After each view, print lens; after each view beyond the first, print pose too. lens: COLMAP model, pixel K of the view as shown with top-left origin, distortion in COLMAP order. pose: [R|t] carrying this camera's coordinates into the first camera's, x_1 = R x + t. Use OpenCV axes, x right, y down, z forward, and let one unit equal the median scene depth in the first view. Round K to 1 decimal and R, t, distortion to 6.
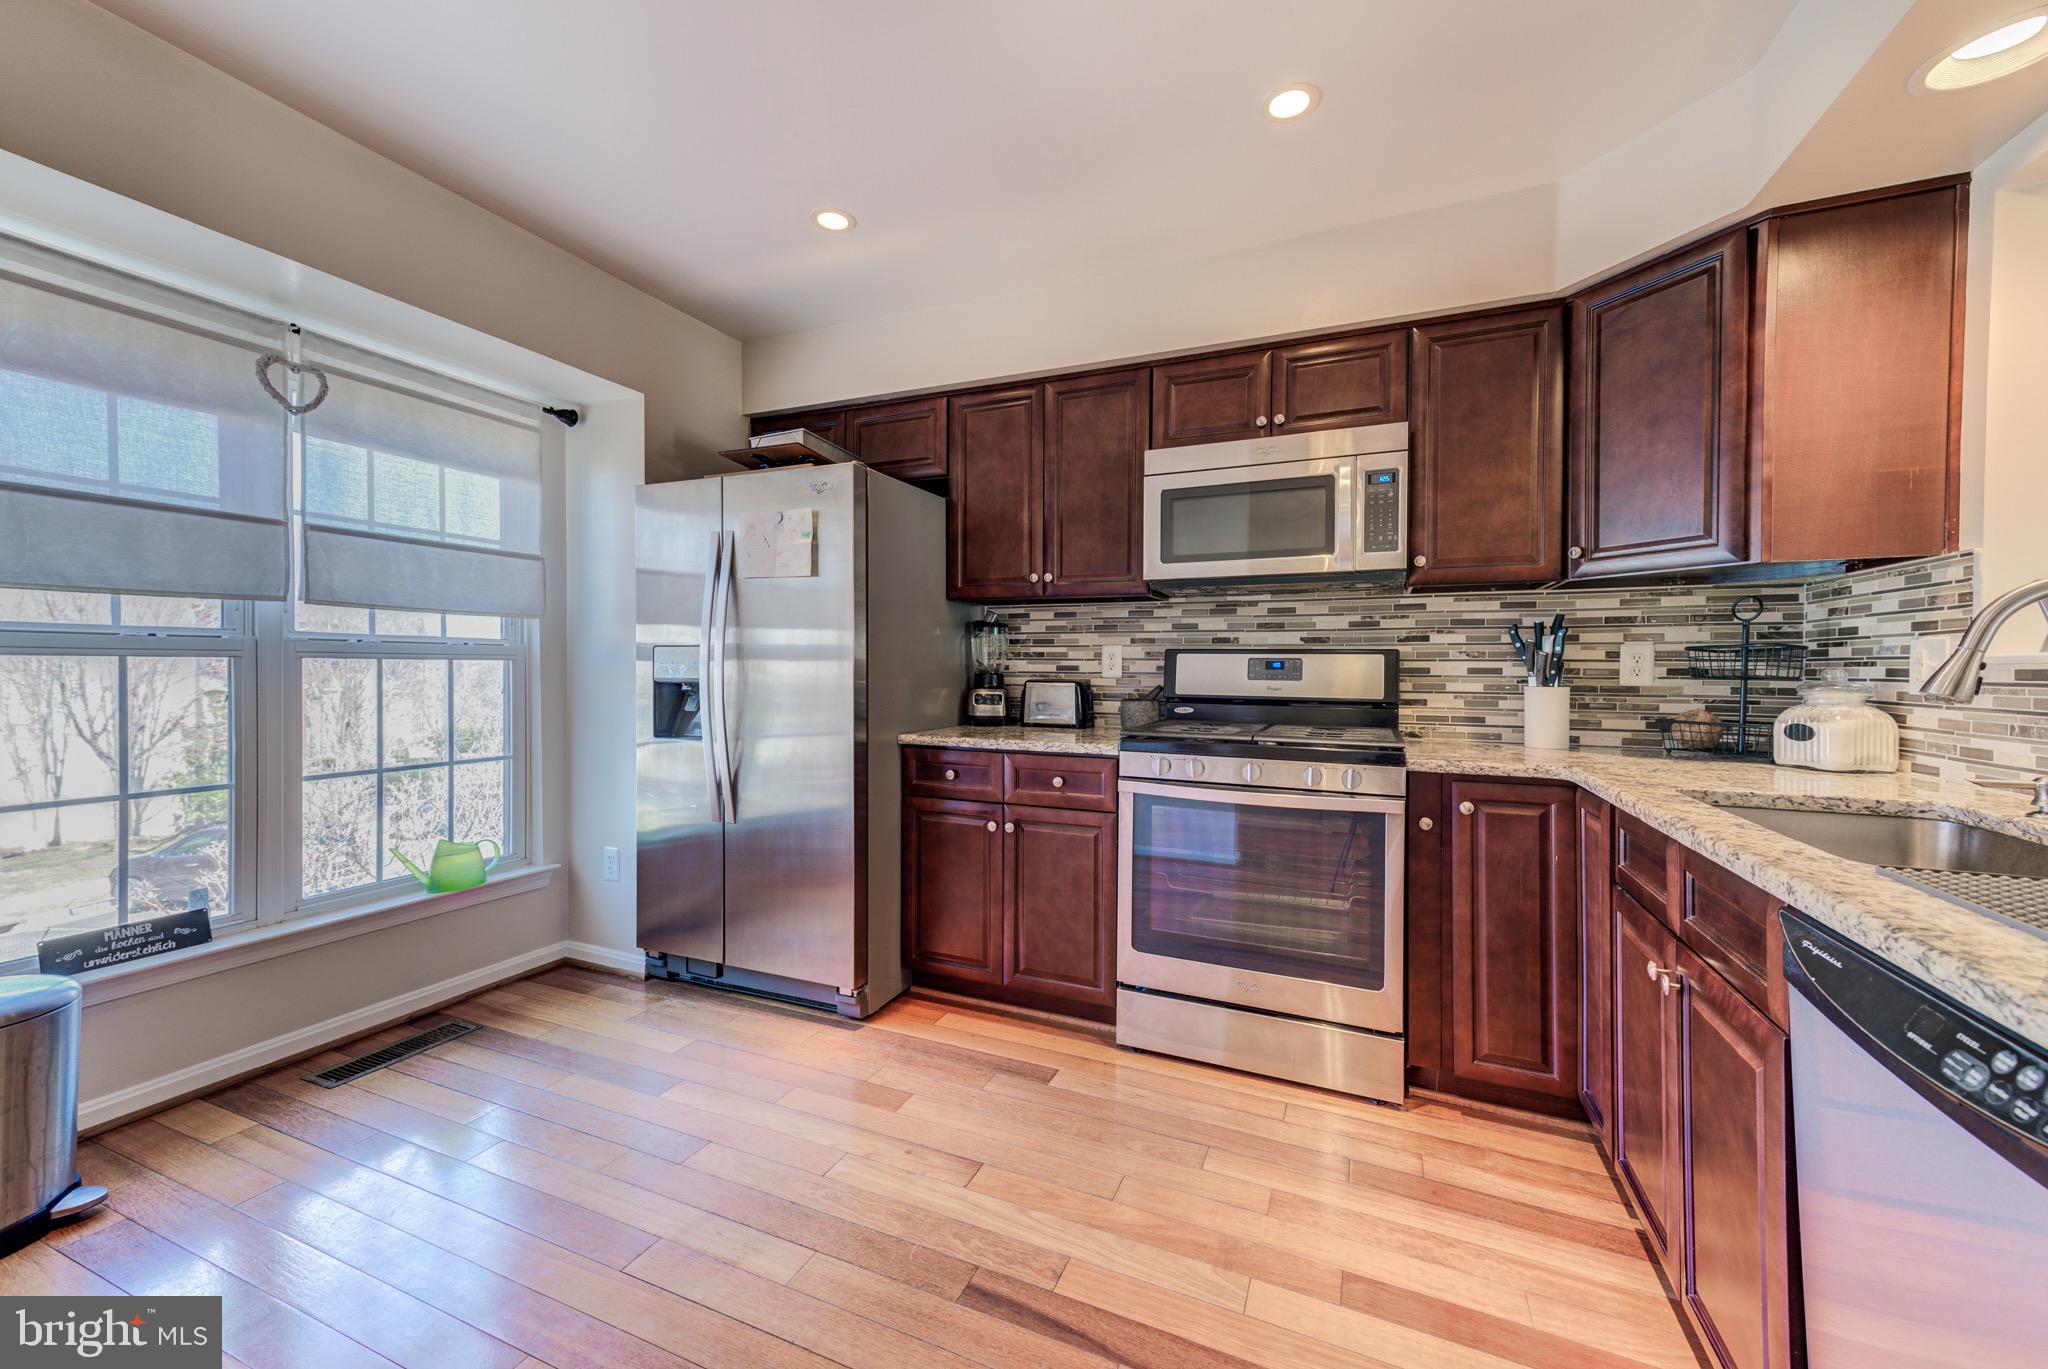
lens RADIAL K [[798.4, 0, 1022.9], [0, 798.4, 674.2], [0, 0, 1]] dist [0.001155, 0.000122]
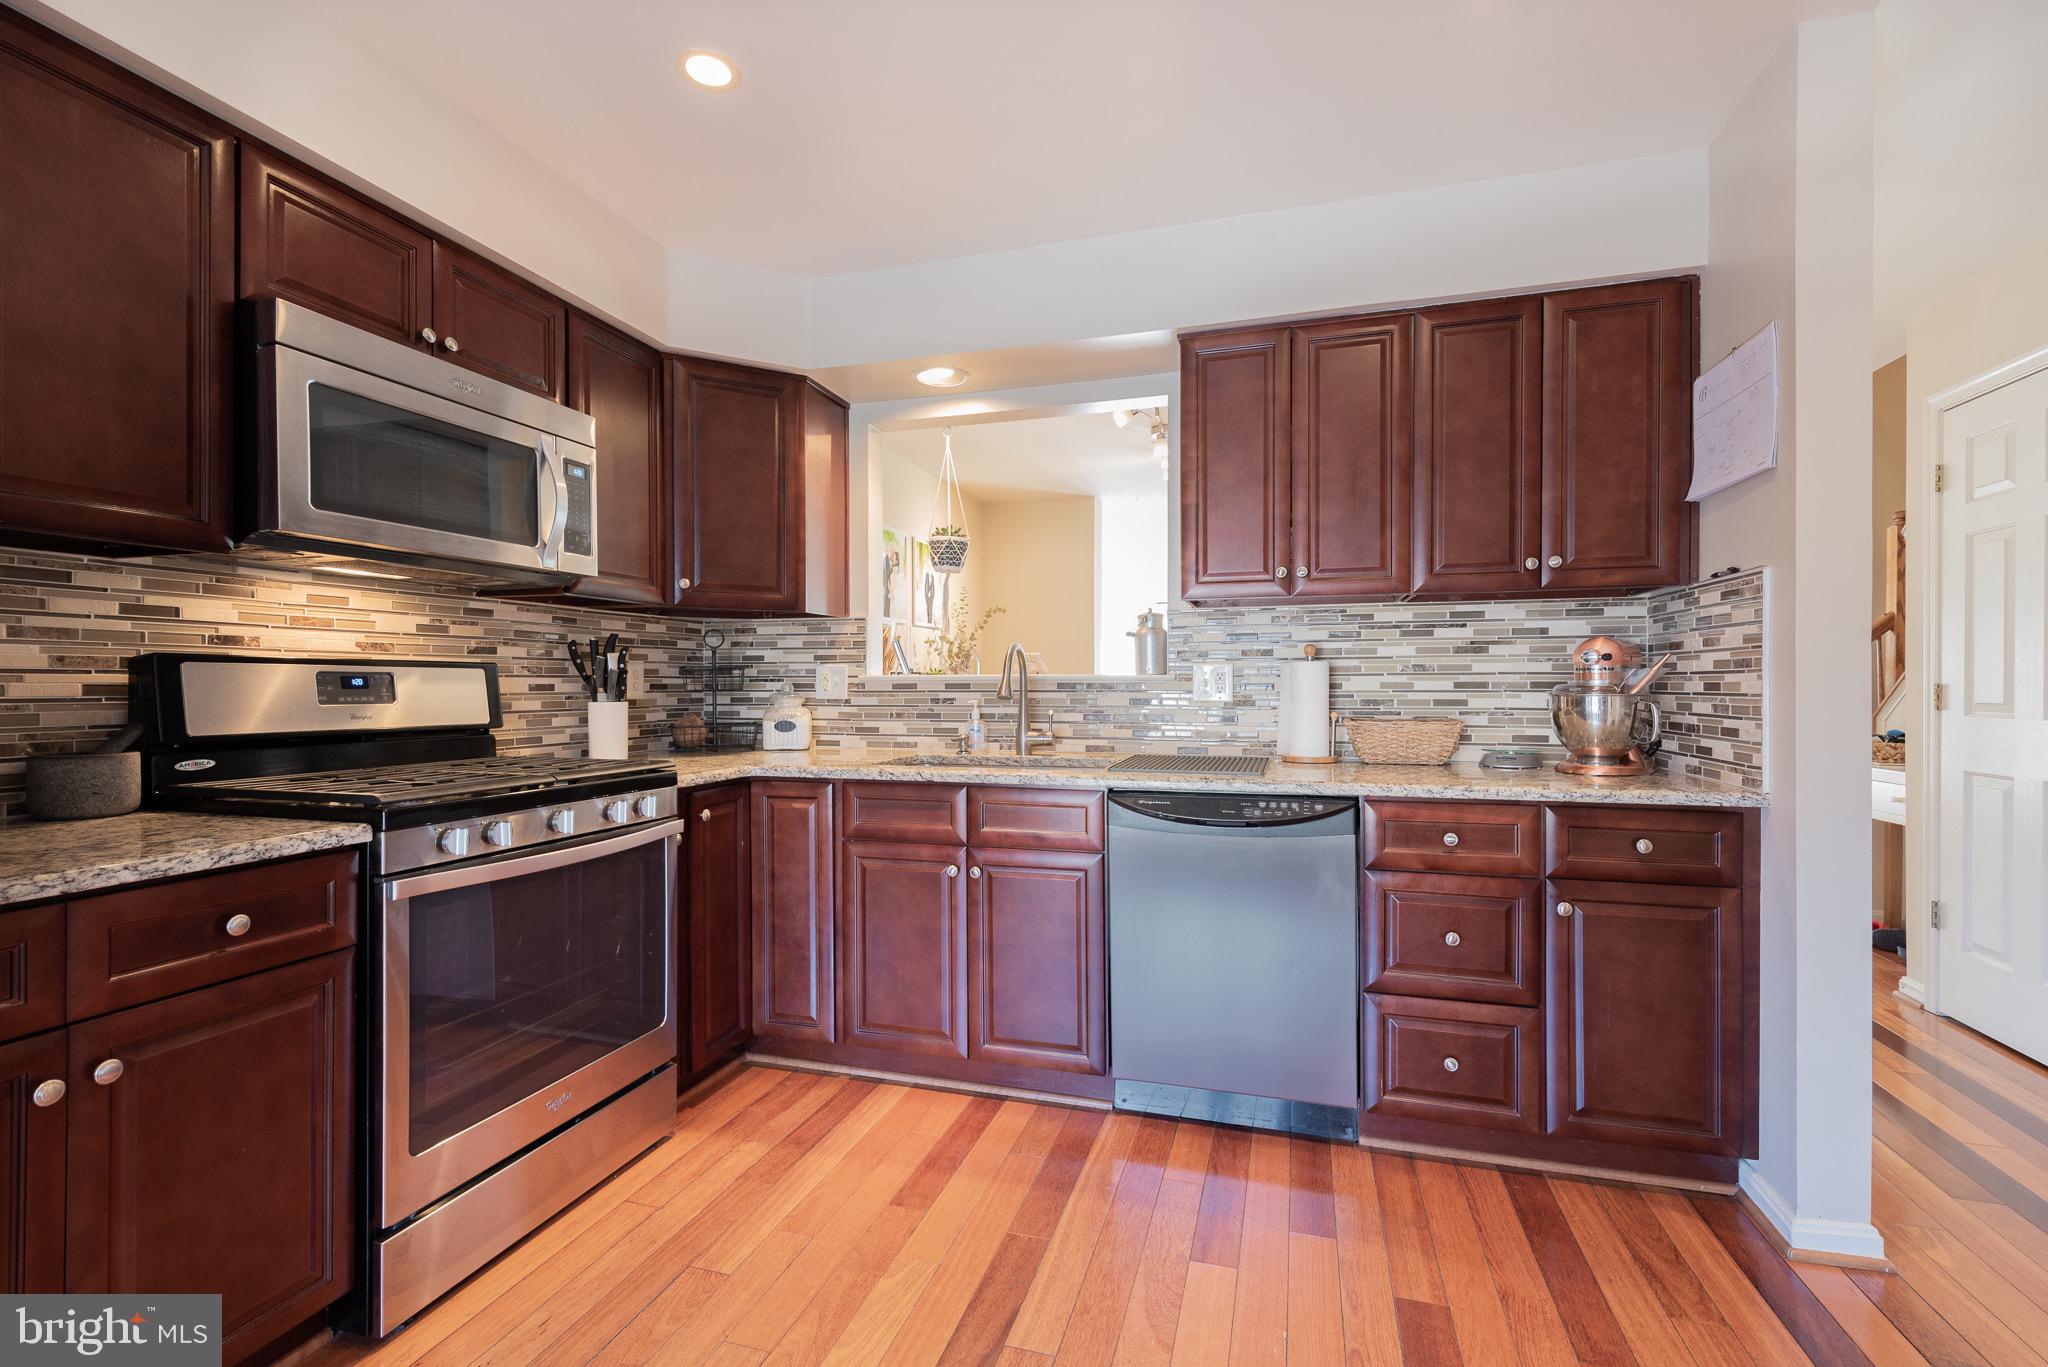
lens RADIAL K [[881.5, 0, 1020.8], [0, 881.5, 690.1], [0, 0, 1]] dist [-0.000423, -0.000694]
pose [[-0.120847, -0.013459, 0.992580, -0.576282], [0.009646, 0.999845, 0.014732, -0.011968], [-0.992624, 0.011355, -0.120698, 0.622613]]
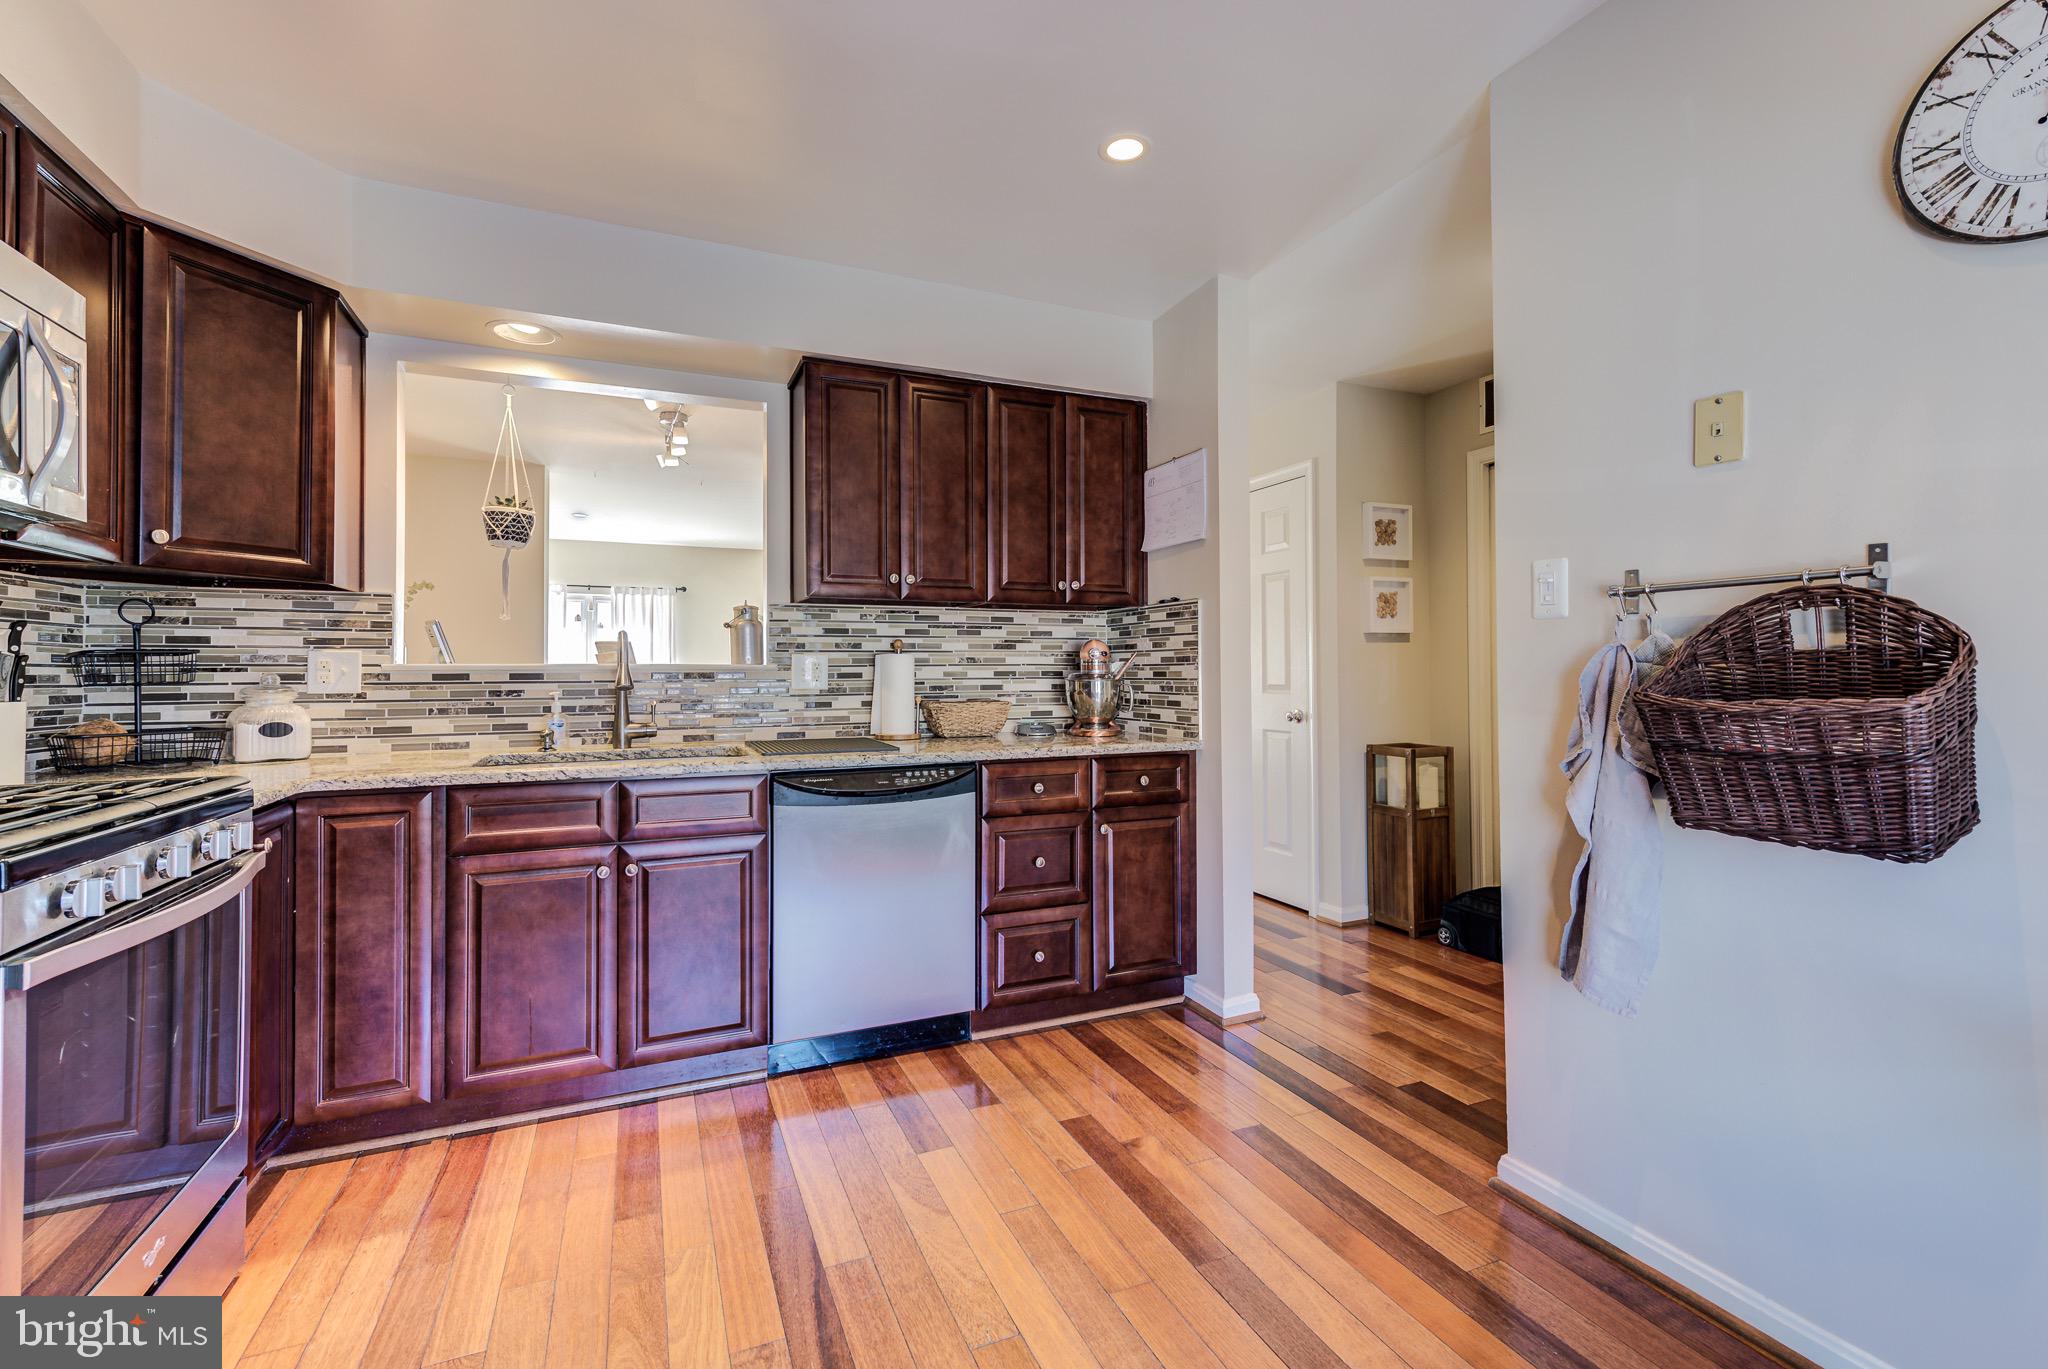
lens RADIAL K [[890.9, 0, 1024.3], [0, 890.9, 659.3], [0, 0, 1]] dist [0.000088, -0.000317]
pose [[-0.734903, 0.005252, 0.678152, -0.554948], [0.004830, 0.999985, -0.002511, -0.016260], [-0.678155, 0.001430, -0.734917, 0.988655]]
